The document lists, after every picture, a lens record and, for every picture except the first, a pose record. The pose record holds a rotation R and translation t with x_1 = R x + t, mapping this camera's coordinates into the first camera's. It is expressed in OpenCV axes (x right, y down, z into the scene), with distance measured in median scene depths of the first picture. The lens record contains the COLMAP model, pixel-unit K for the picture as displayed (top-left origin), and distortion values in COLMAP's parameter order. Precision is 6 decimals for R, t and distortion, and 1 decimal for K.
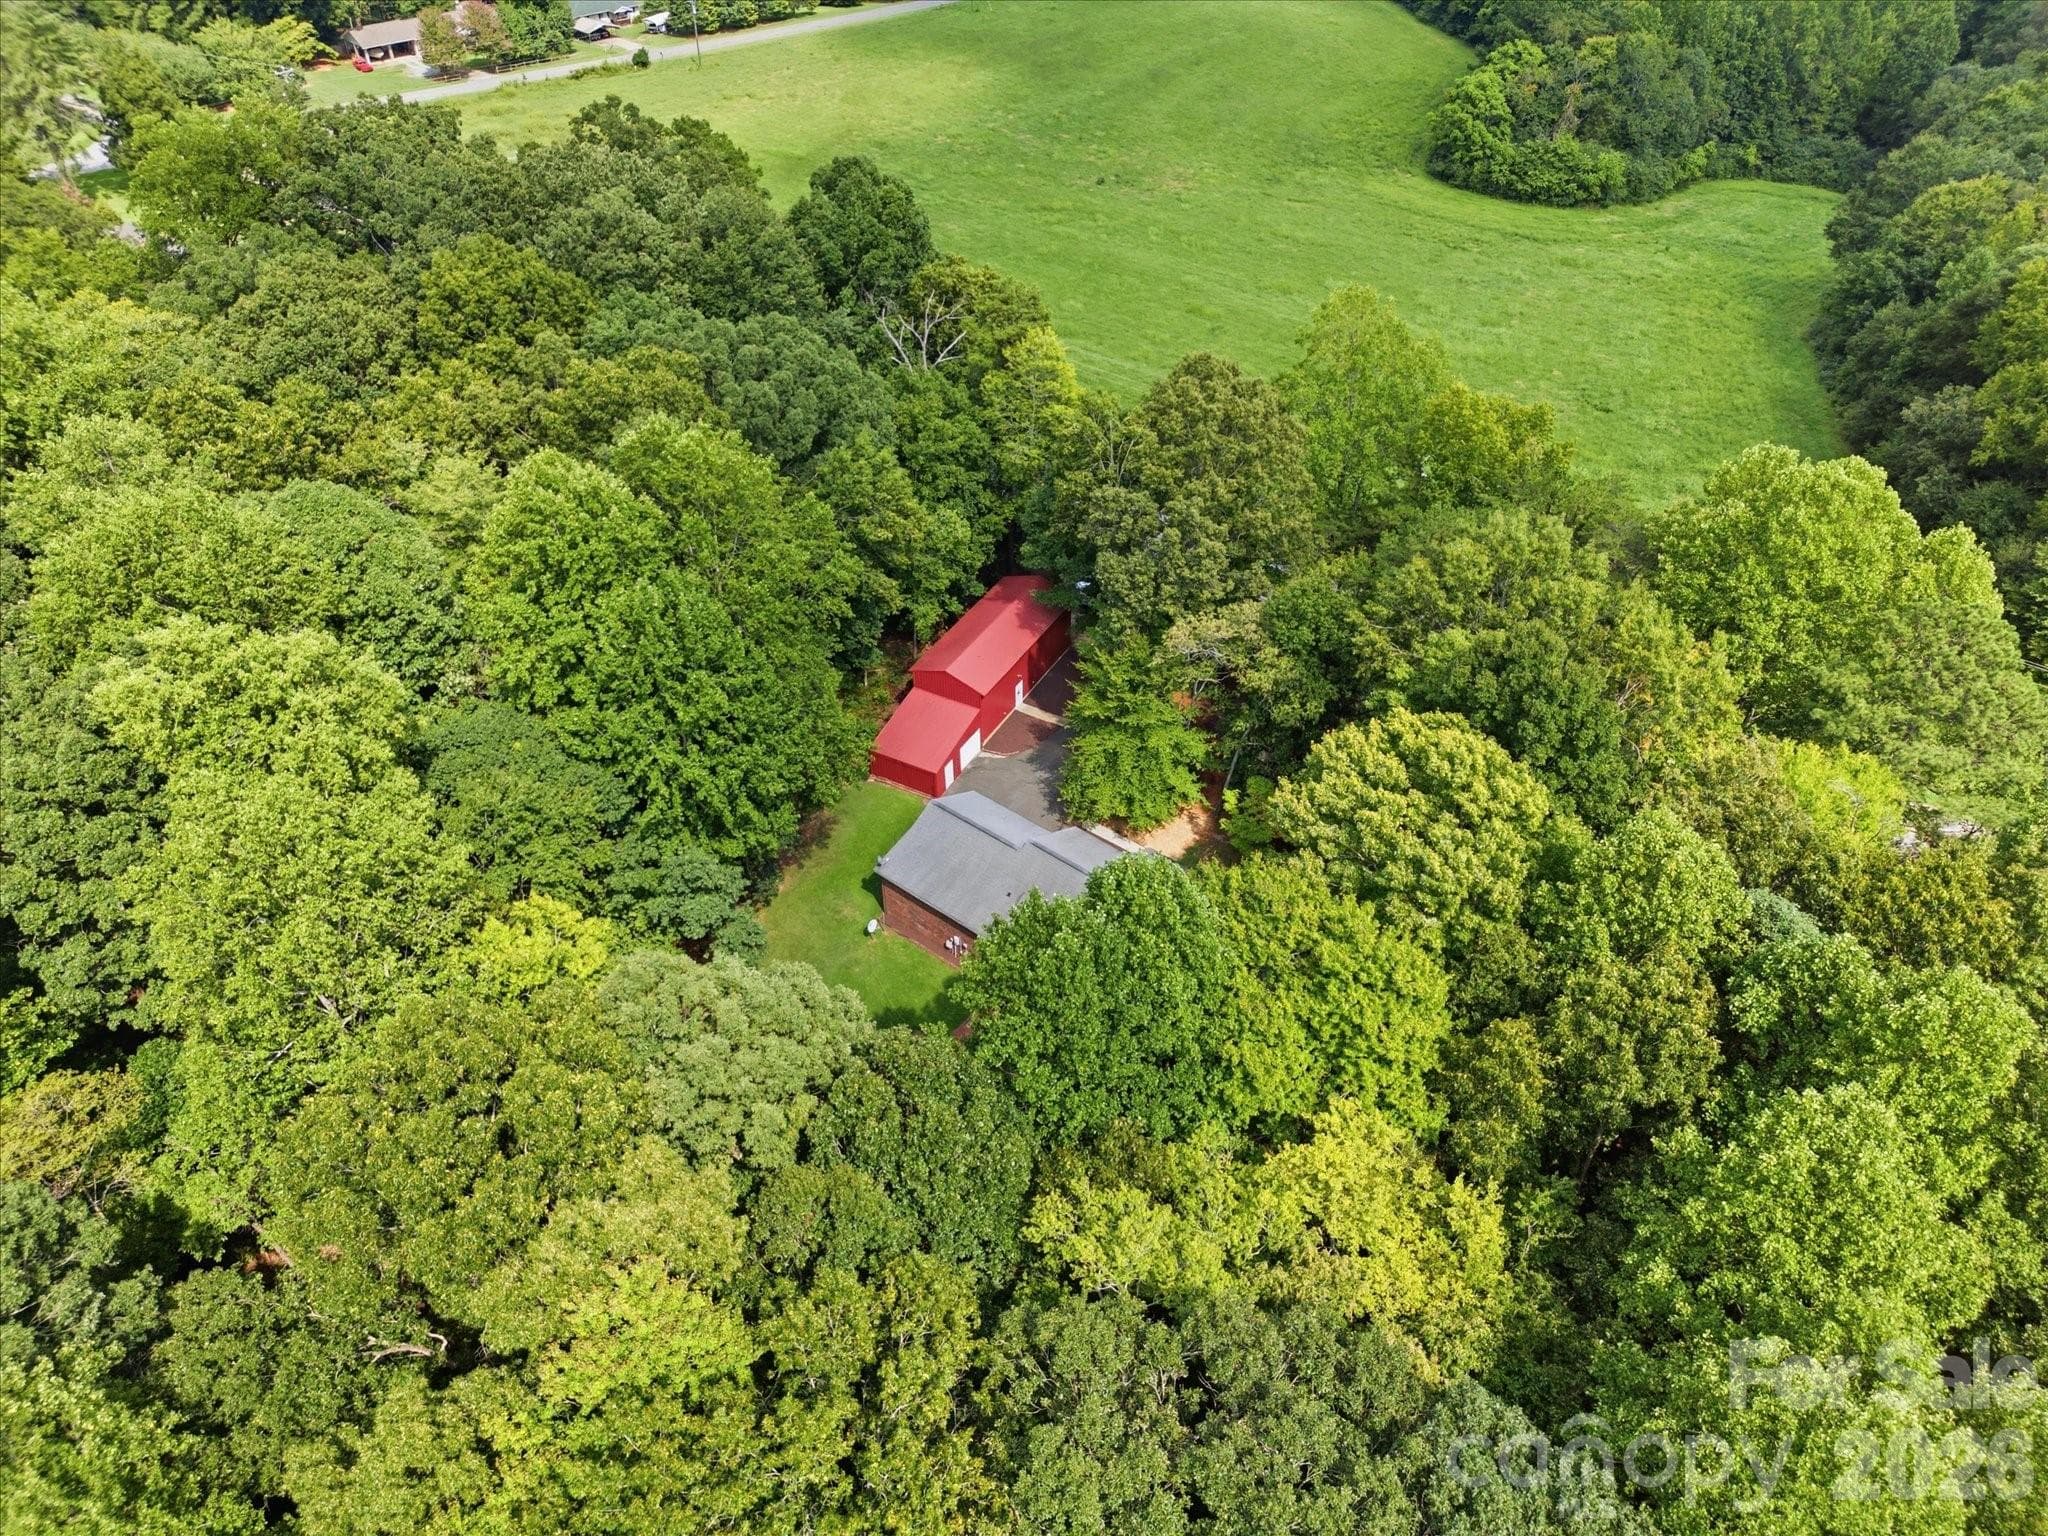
lens RADIAL K [[1417.3, 0, 1024.0], [0, 1417.3, 768.0], [0, 0, 1]] dist [-0.000203, 0.000735]
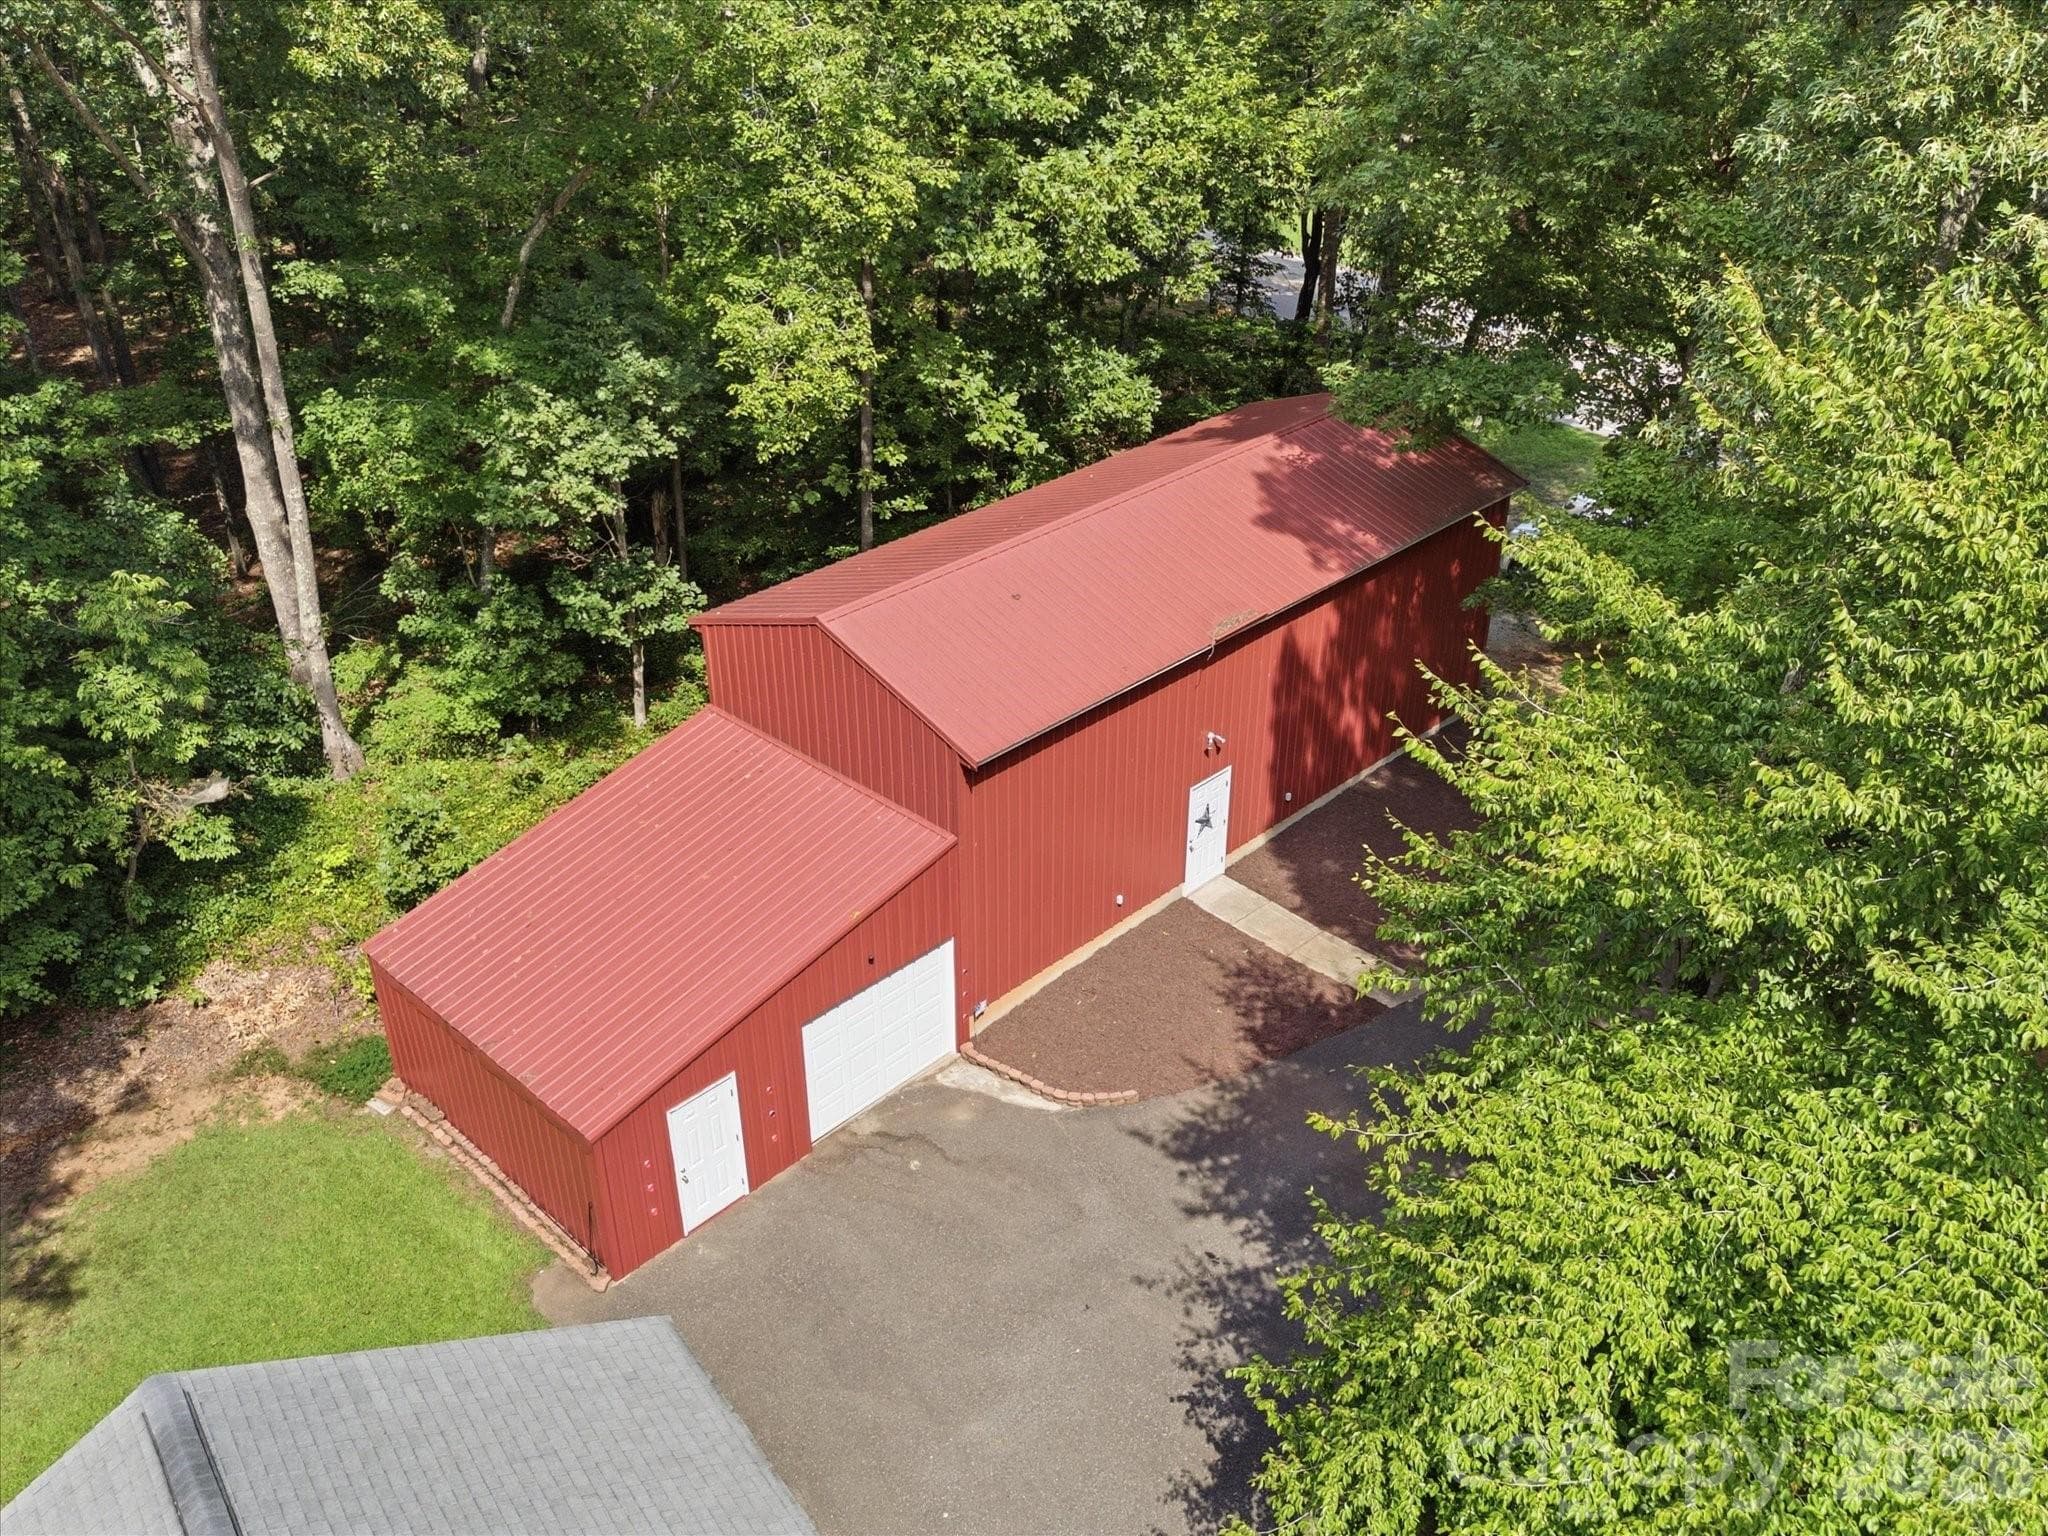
lens RADIAL K [[1607.9, 0, 1012.3], [0, 1607.9, 797.4], [0, 0, 1]] dist [0.009107, 0.000345]
pose [[0.957924, 0.122312, -0.259658, 0.034801], [-0.169424, 0.971196, -0.167552, -0.012662], [0.231685, 0.204494, 0.951054, 0.874090]]
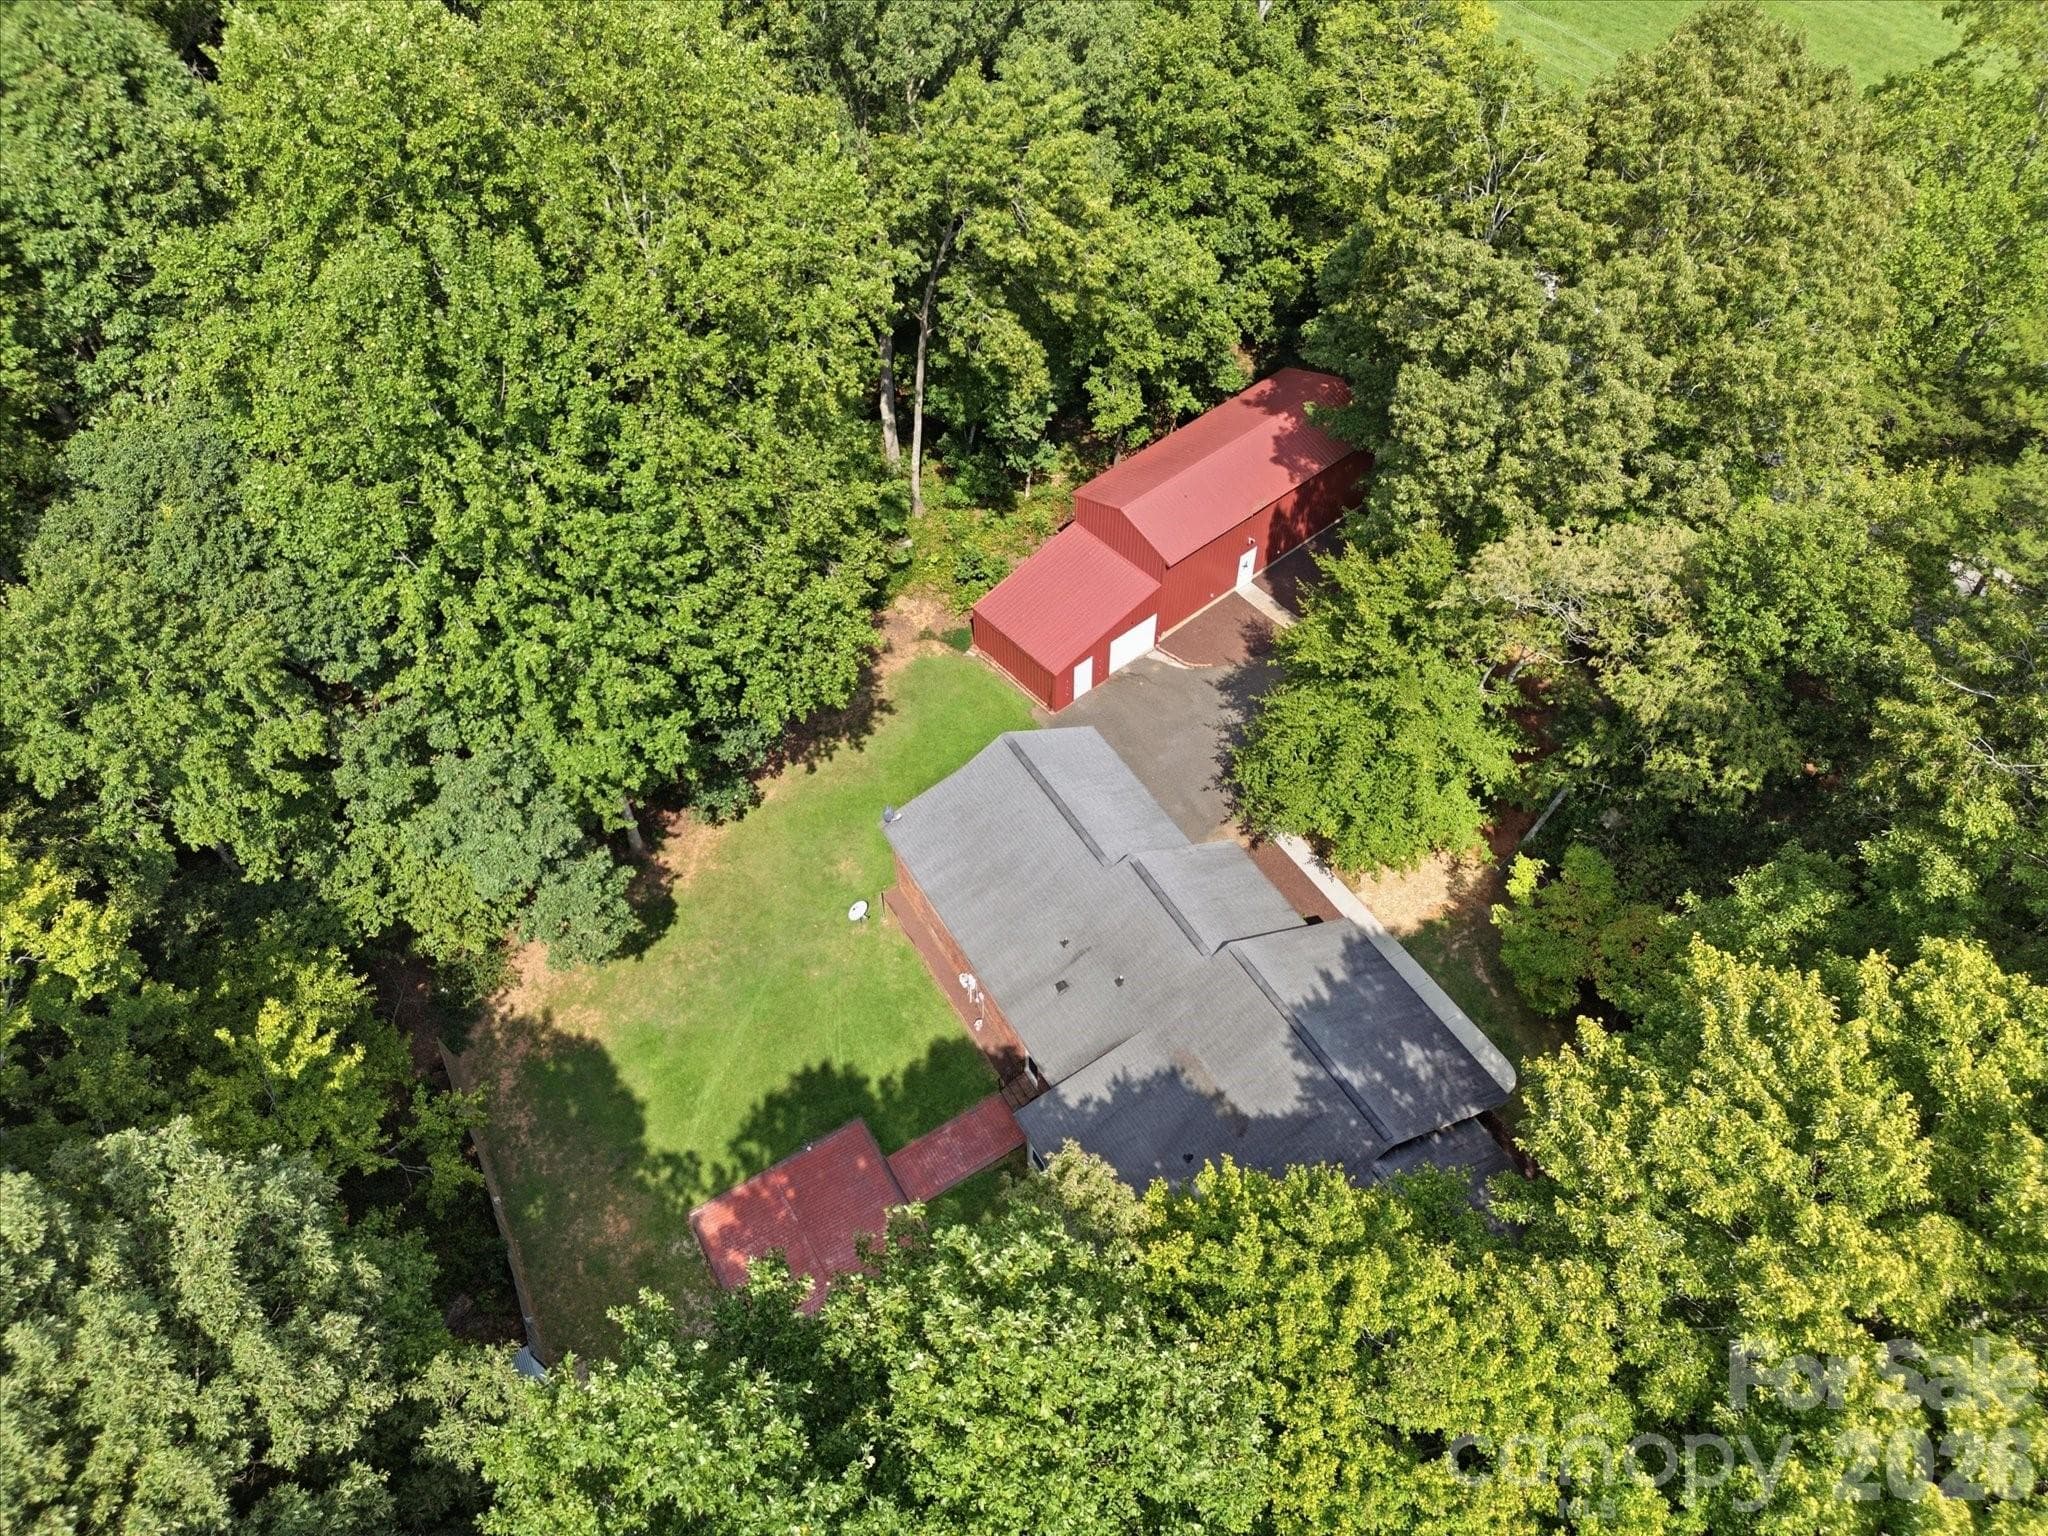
lens RADIAL K [[1417.3, 0, 1024.0], [0, 1417.3, 768.0], [0, 0, 1]] dist [-0.000203, 0.000735]
pose [[0.936910, 0.267075, -0.225545, 0.077890], [-0.223368, 0.953694, 0.201433, -0.082805], [0.268899, -0.138344, 0.953181, 0.439357]]
